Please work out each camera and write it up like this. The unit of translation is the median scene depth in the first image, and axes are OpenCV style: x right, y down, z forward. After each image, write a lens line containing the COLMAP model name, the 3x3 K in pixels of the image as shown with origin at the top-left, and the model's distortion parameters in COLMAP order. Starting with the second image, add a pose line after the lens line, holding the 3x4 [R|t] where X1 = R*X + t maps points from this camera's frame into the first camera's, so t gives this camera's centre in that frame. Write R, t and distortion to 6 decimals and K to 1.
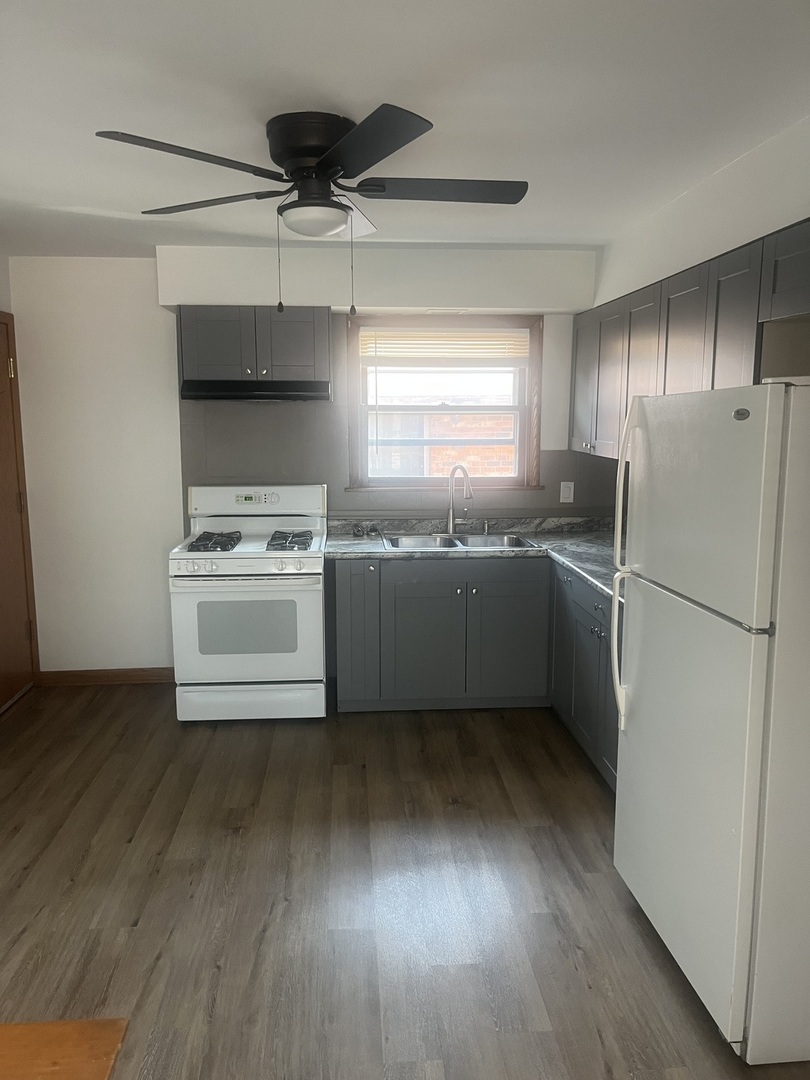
lens RADIAL K [[802.5, 0, 404.0], [0, 802.5, 546.5], [0, 0, 1]] dist [0.010577, -0.006214]
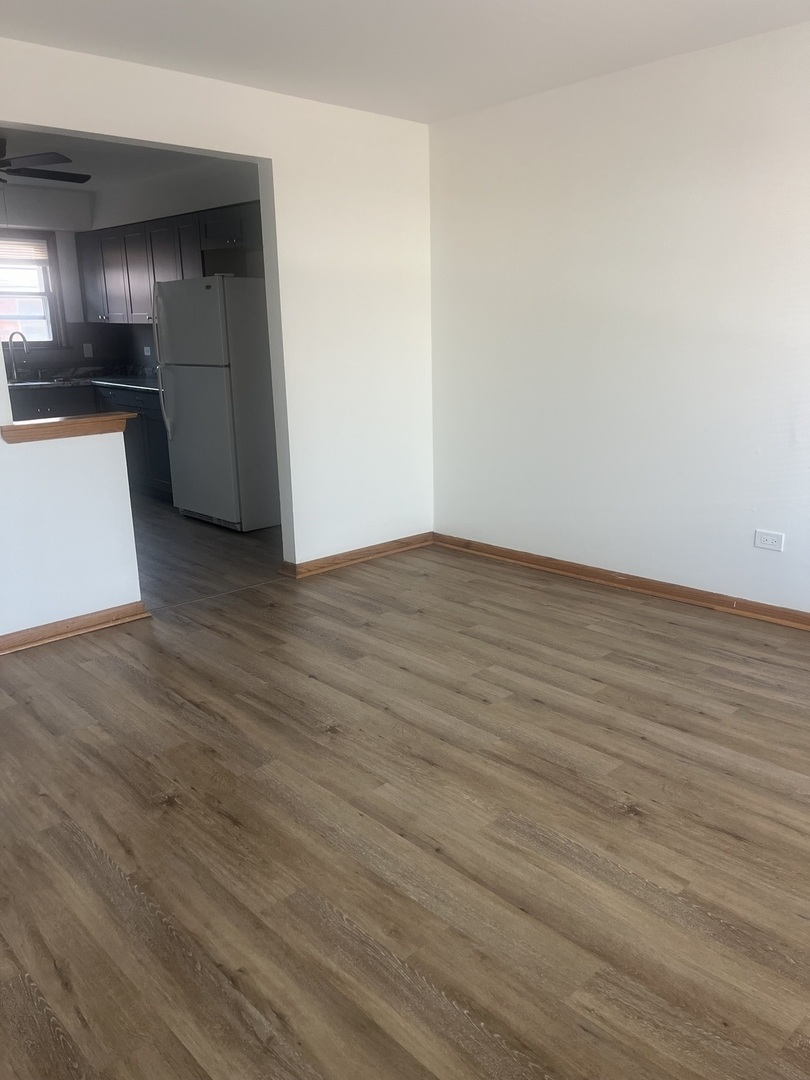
lens RADIAL K [[802.5, 0, 410.6], [0, 802.5, 542.9], [0, 0, 1]] dist [0.010577, -0.006214]
pose [[0.764013, -0.172510, 0.621711, -0.360003], [0.108332, 0.984212, 0.139967, 0.152754], [-0.636041, -0.039585, 0.770639, -0.629638]]
